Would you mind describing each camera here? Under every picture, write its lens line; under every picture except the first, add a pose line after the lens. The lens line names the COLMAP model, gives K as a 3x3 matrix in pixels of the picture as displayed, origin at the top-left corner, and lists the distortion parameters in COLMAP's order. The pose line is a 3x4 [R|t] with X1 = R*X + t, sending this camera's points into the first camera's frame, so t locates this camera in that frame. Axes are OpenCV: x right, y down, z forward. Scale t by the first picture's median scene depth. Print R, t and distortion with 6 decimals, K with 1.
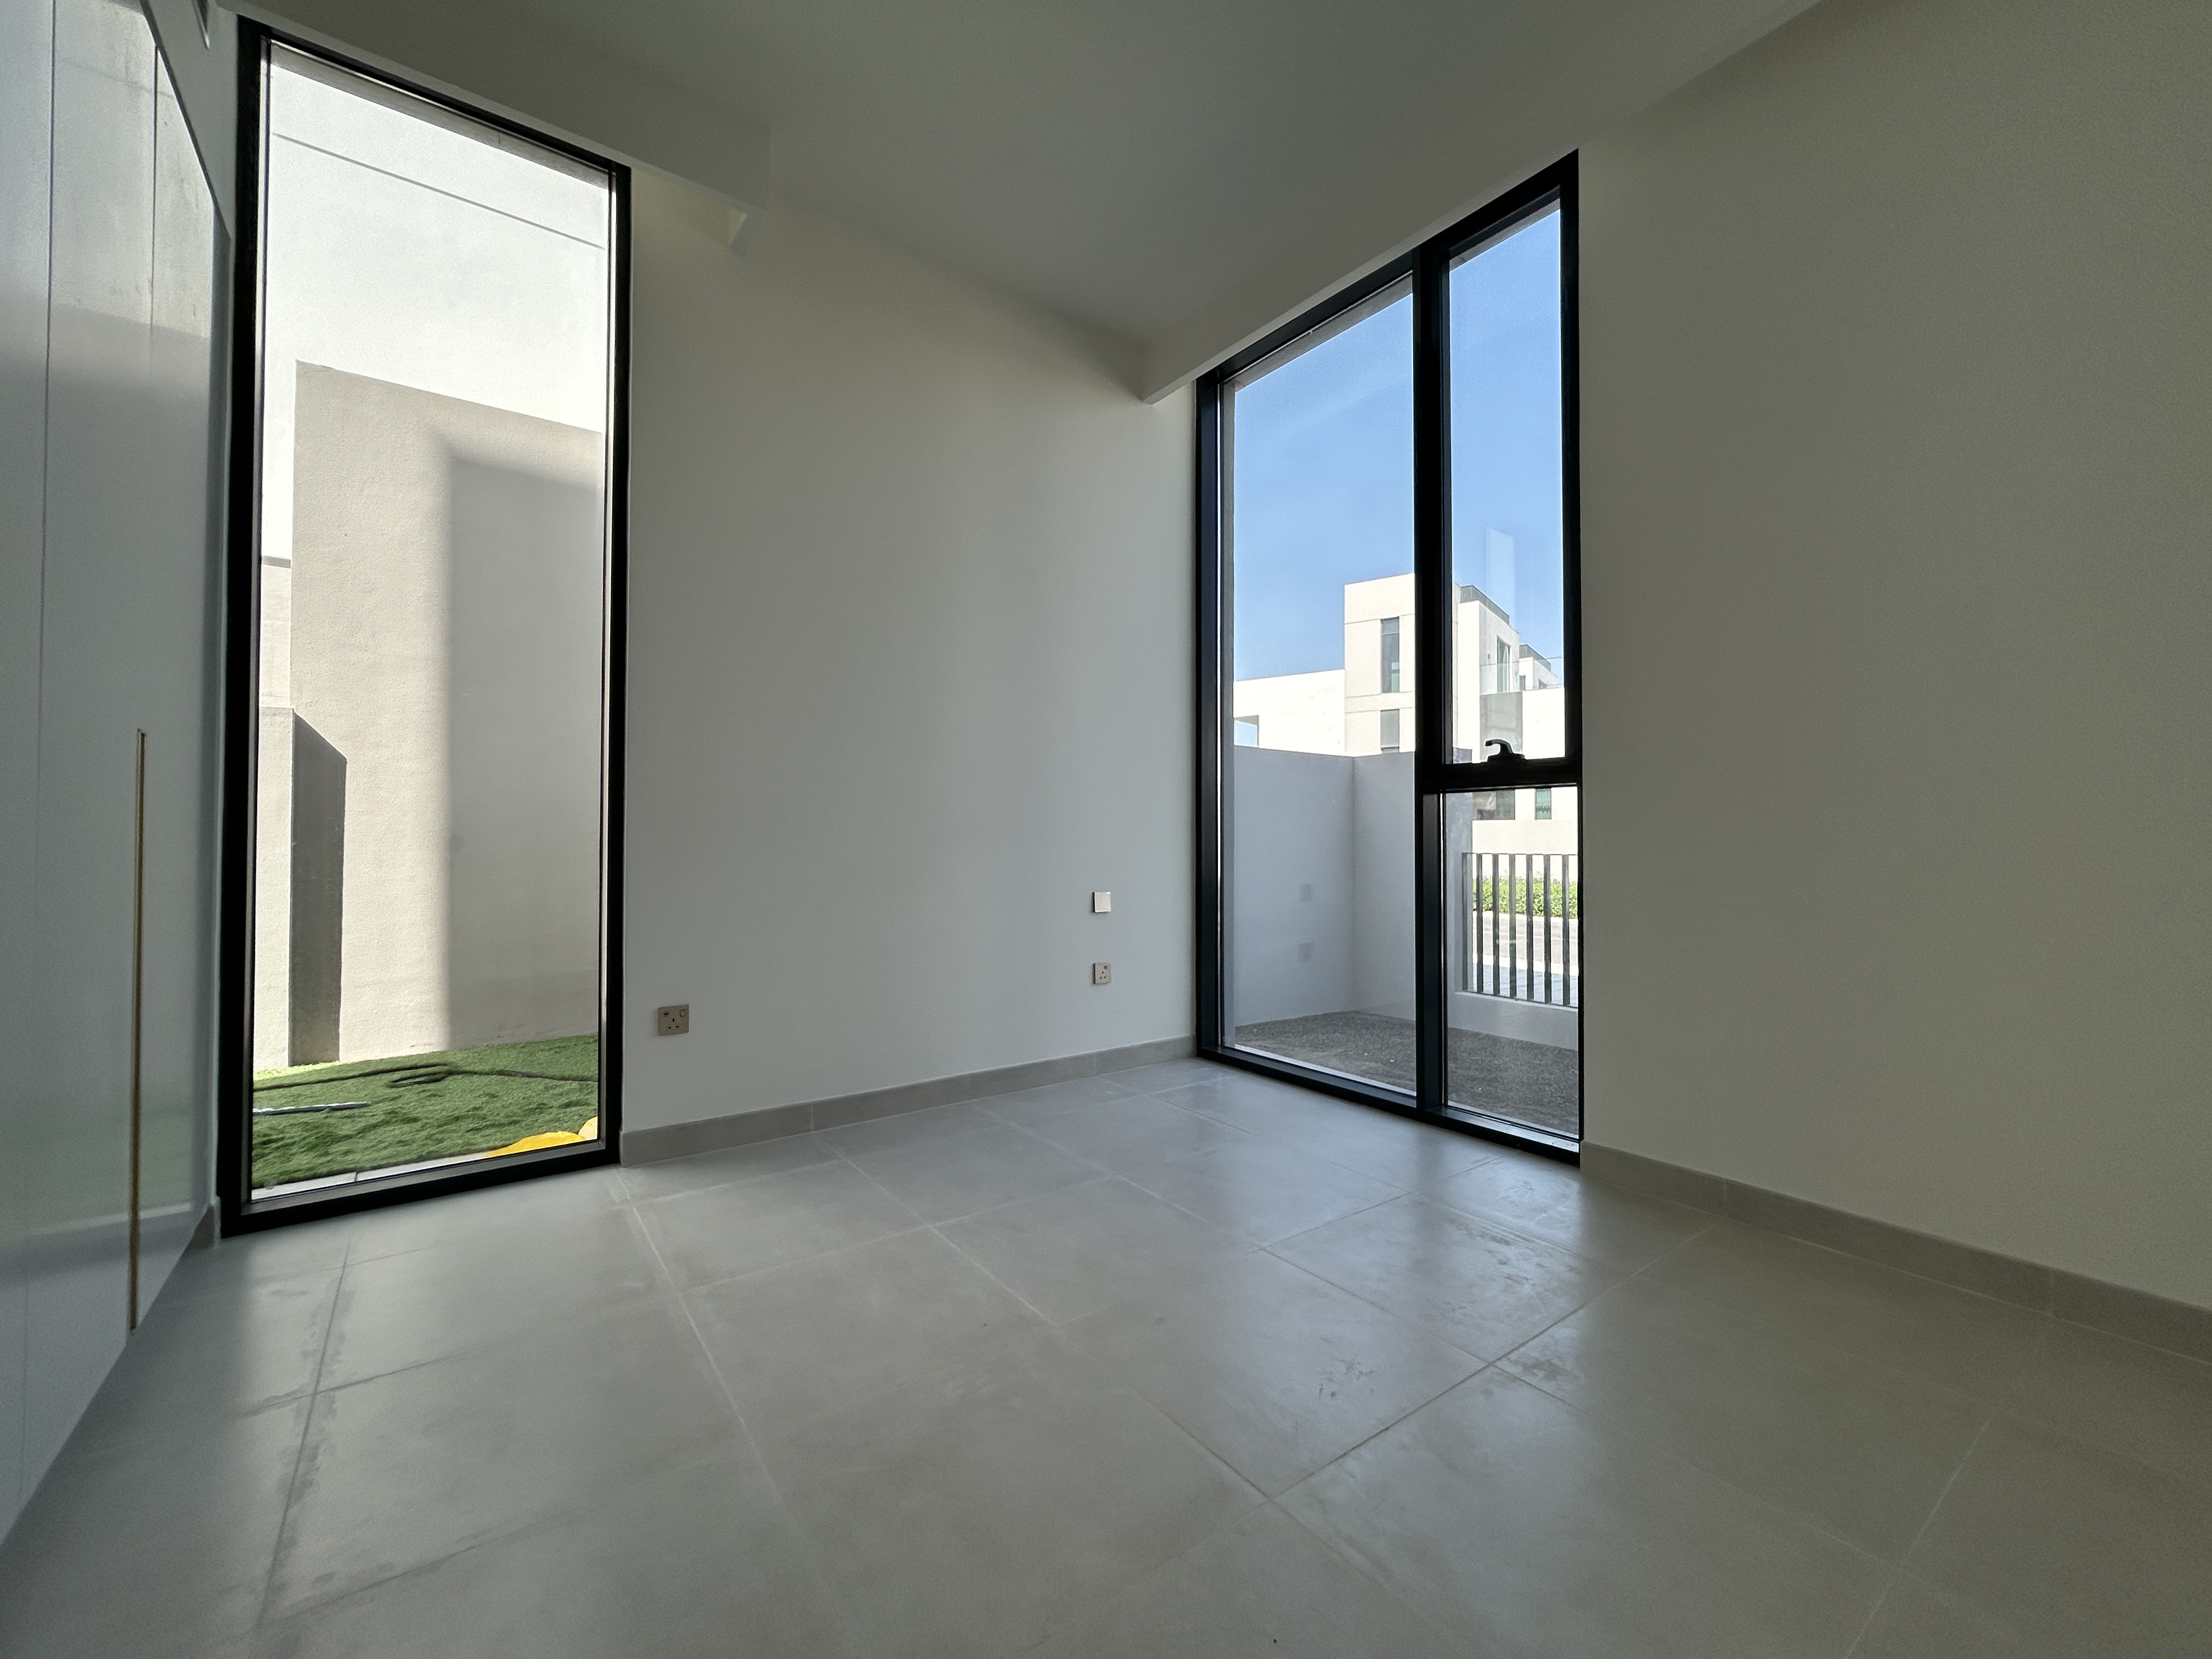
lens RADIAL K [[899.9, 0, 1105.7], [0, 899.9, 831.3], [0, 0, 1]] dist [0.006578, 0.000002]
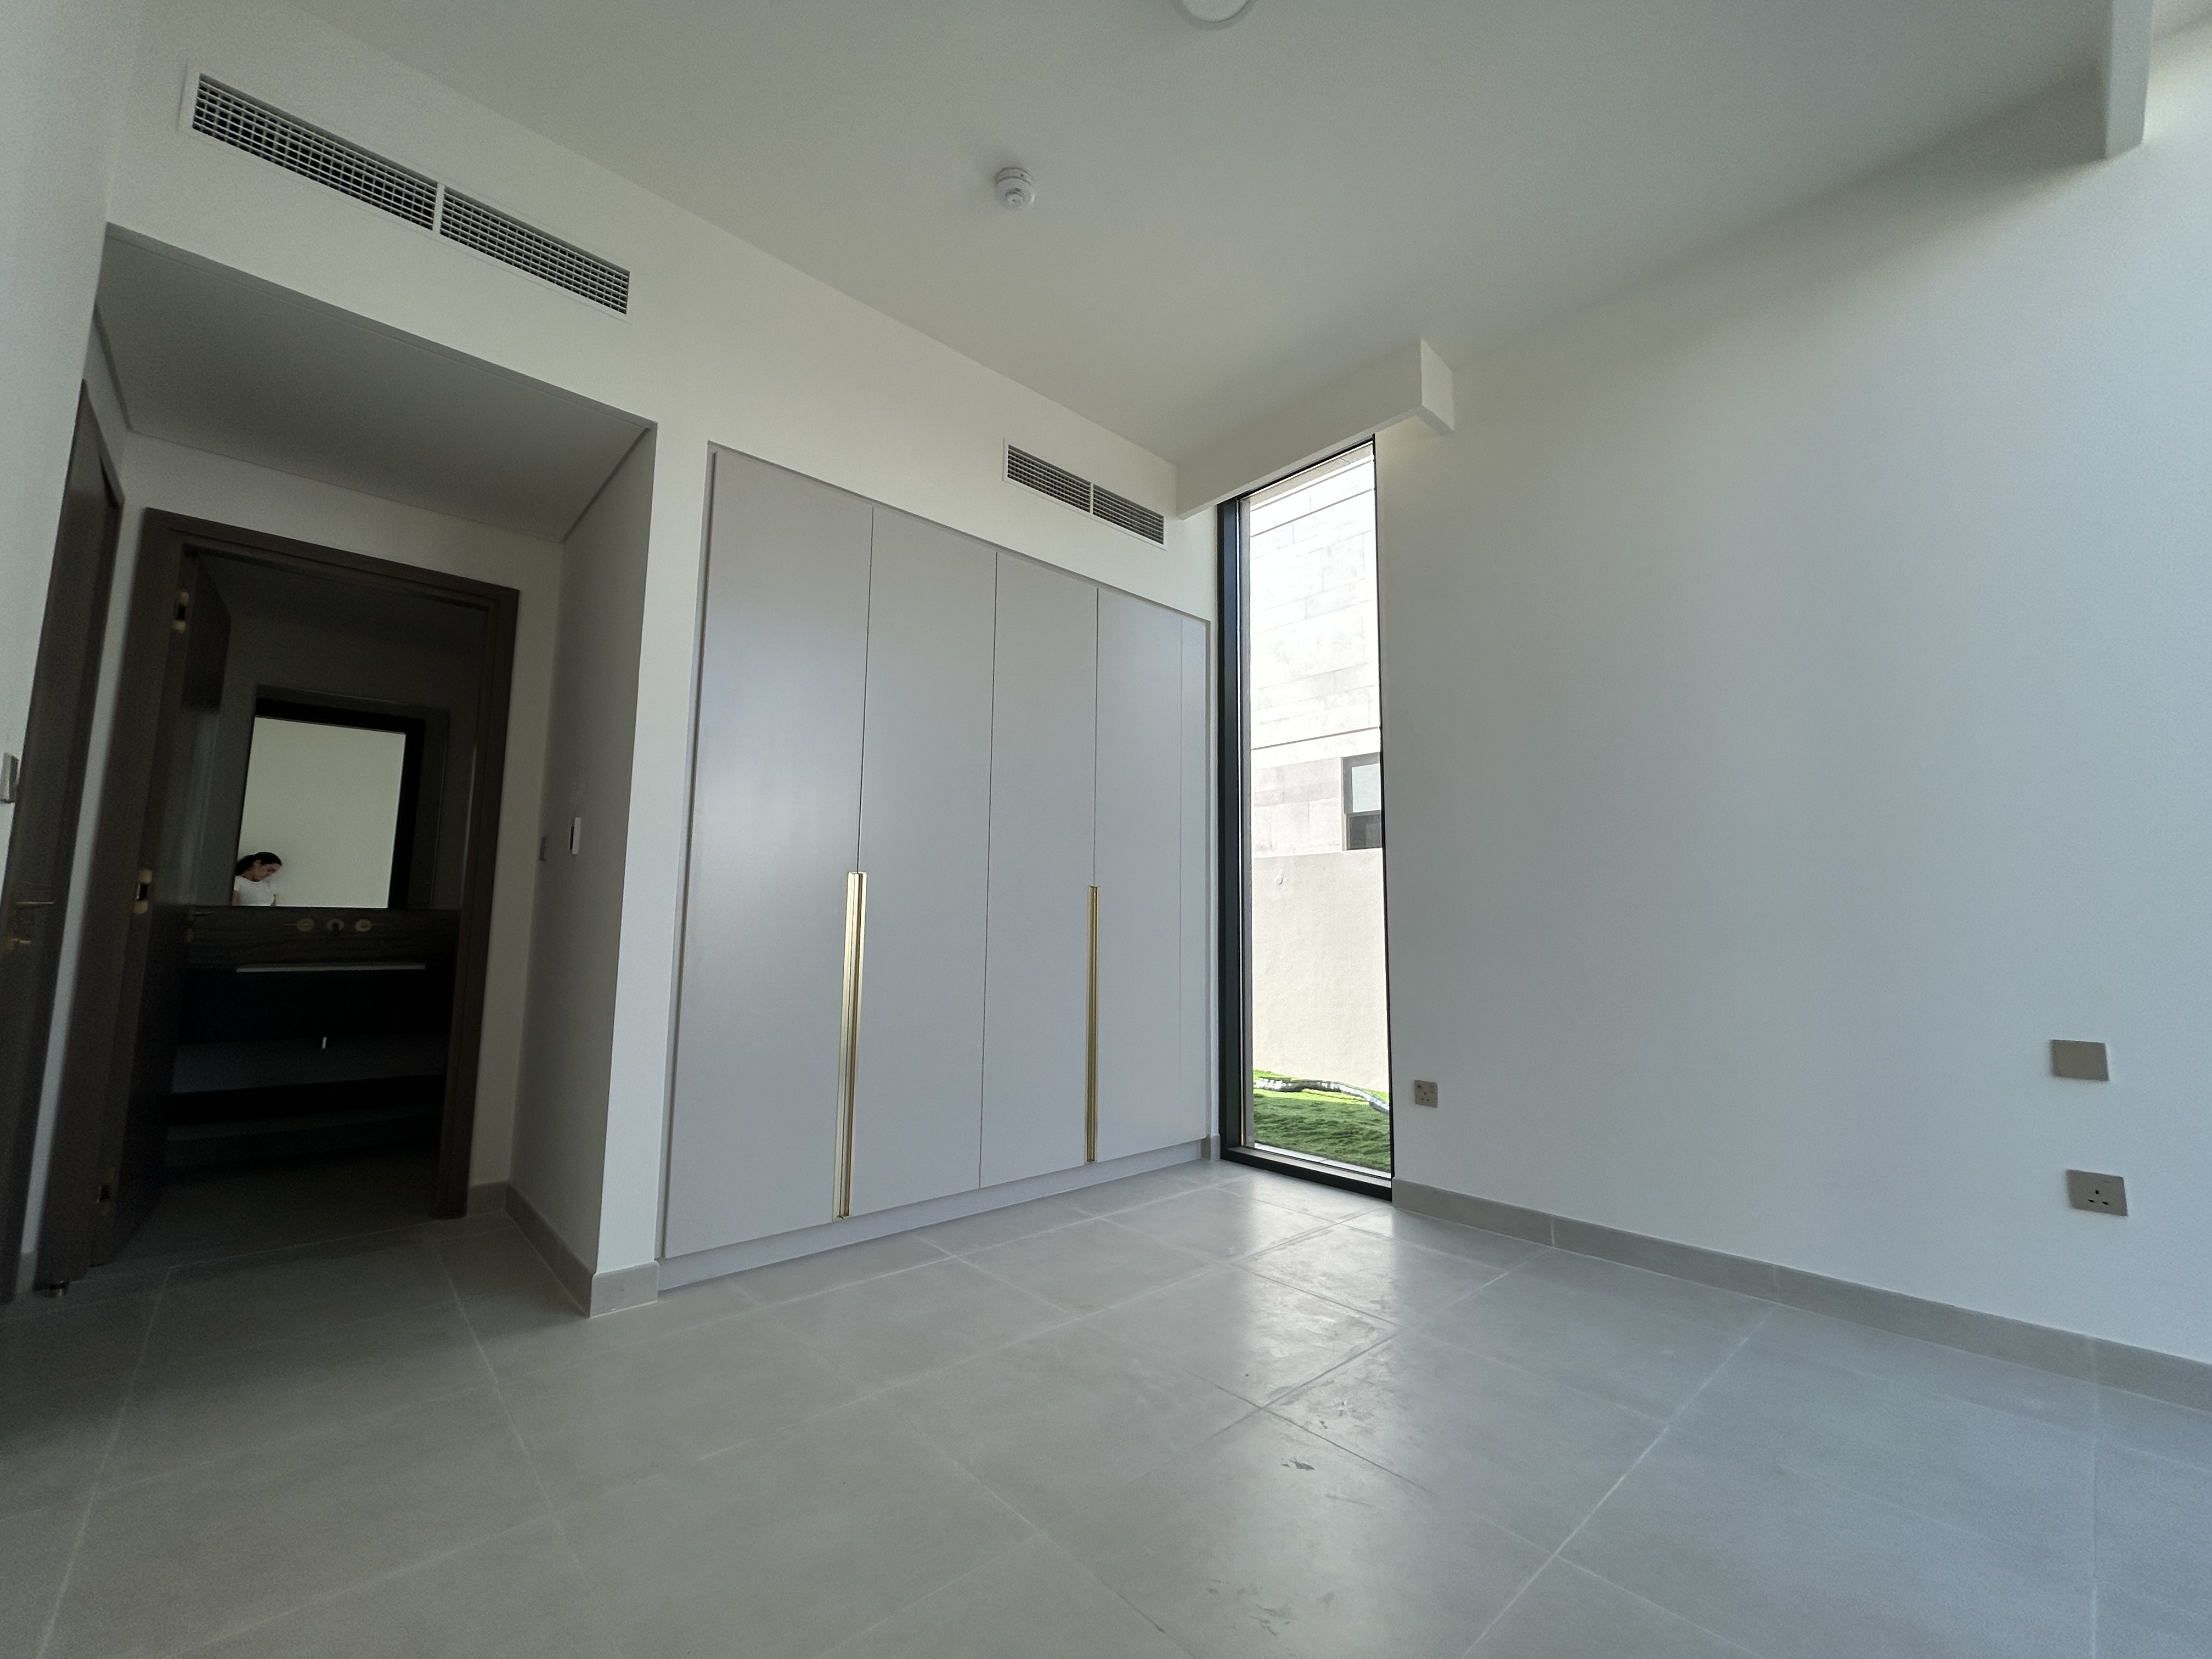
lens RADIAL K [[899.9, 0, 1105.3], [0, 899.9, 827.1], [0, 0, 1]] dist [0.006578, 0.000002]
pose [[0.100226, -0.114772, -0.988323, 0.685258], [0.007352, 0.993383, -0.114615, -0.004929], [0.994938, 0.004221, 0.100406, 0.464670]]
